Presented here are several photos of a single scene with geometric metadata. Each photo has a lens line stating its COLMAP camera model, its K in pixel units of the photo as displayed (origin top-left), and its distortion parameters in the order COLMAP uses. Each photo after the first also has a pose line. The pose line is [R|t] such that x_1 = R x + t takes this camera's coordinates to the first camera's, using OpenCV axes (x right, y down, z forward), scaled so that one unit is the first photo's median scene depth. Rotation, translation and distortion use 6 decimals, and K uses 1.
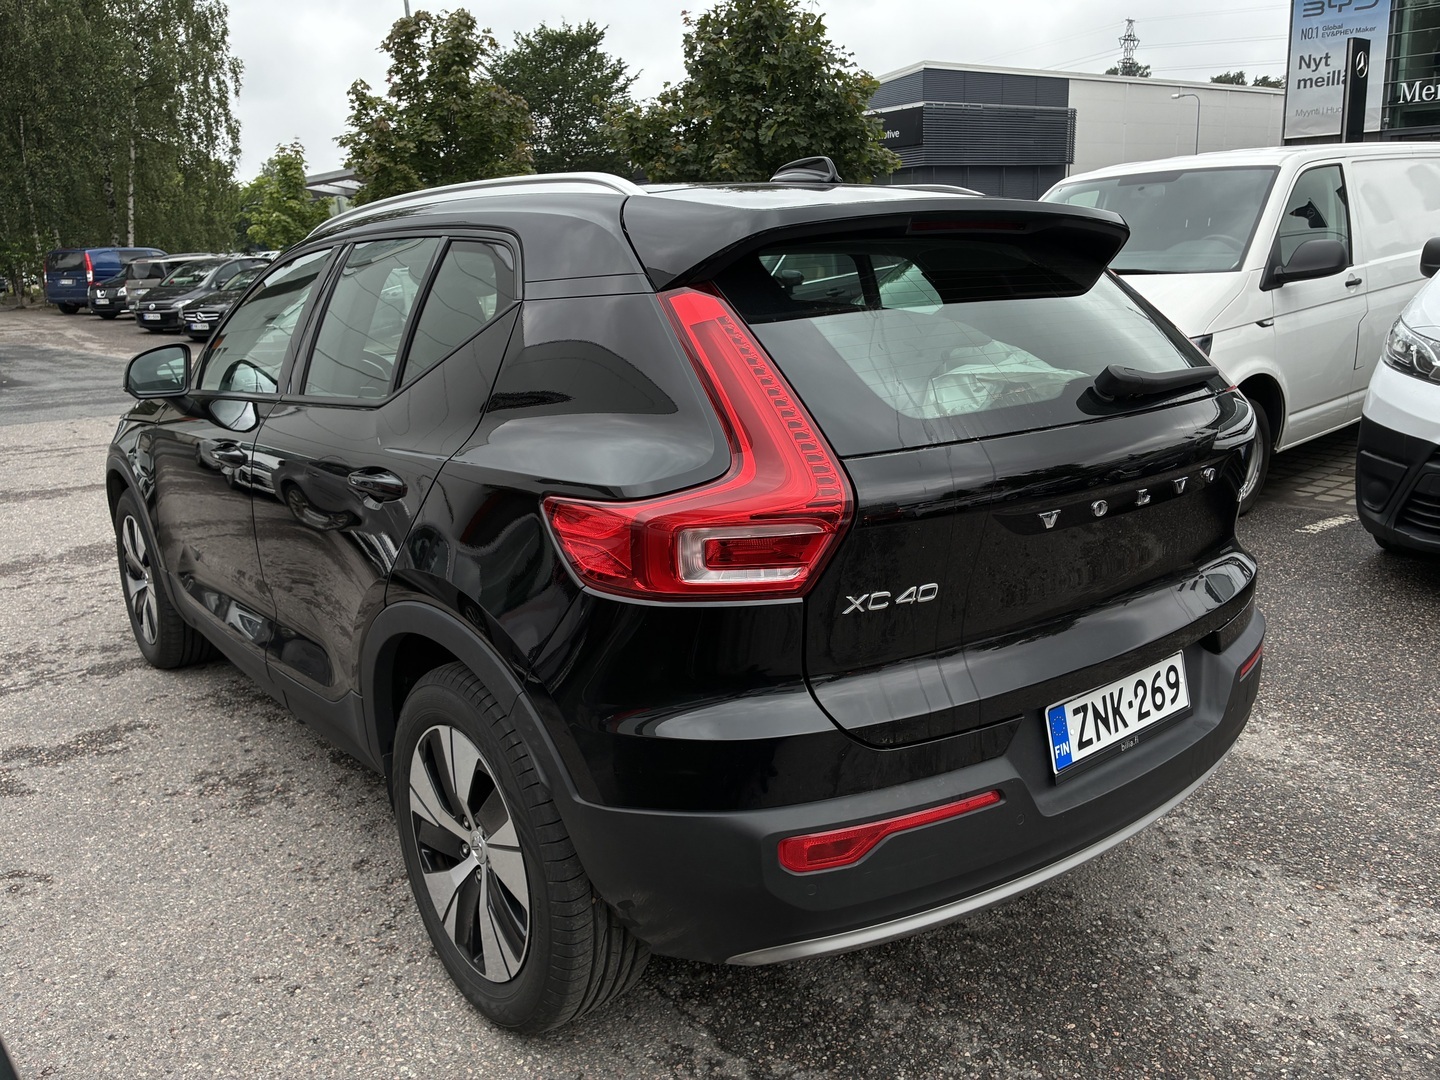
lens RADIAL K [[1101.6, 0, 718.6], [0, 1101.6, 536.9], [0, 0, 1]] dist [-0.000298, -0.025694]
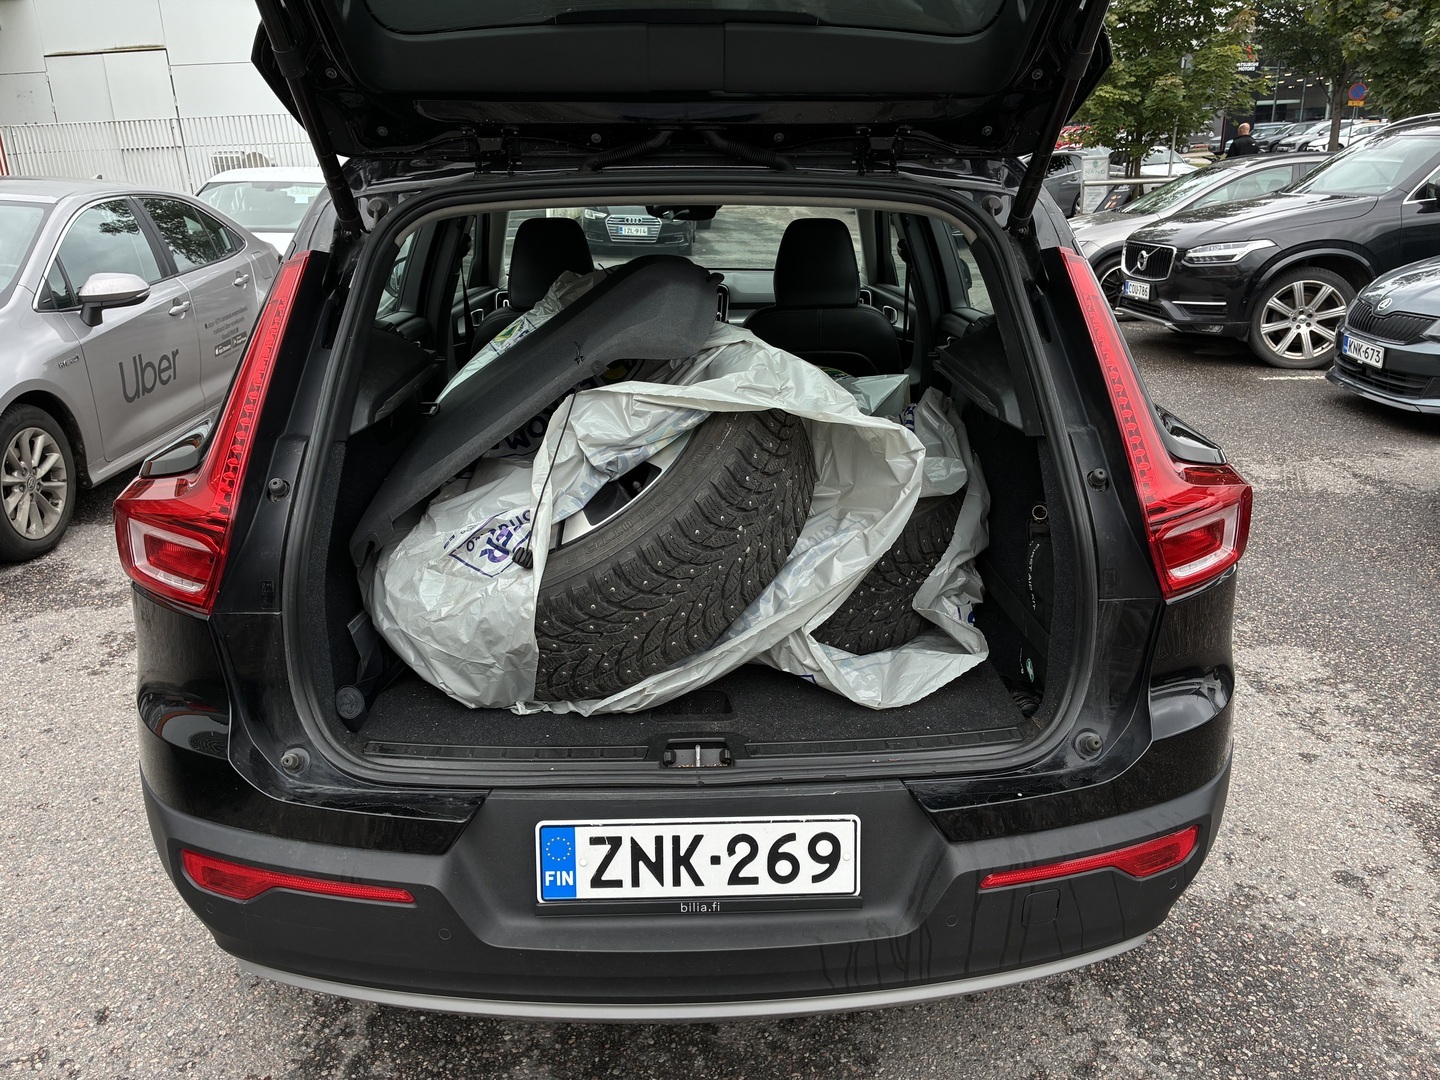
lens RADIAL K [[1101.6, 0, 718.0], [0, 1101.6, 536.3], [0, 0, 1]] dist [-0.000298, -0.025694]
pose [[0.797483, 0.215517, -0.563537, 0.758499], [-0.157031, 0.975977, 0.151029, -0.180074], [0.582549, -0.031951, 0.812168, 0.396847]]
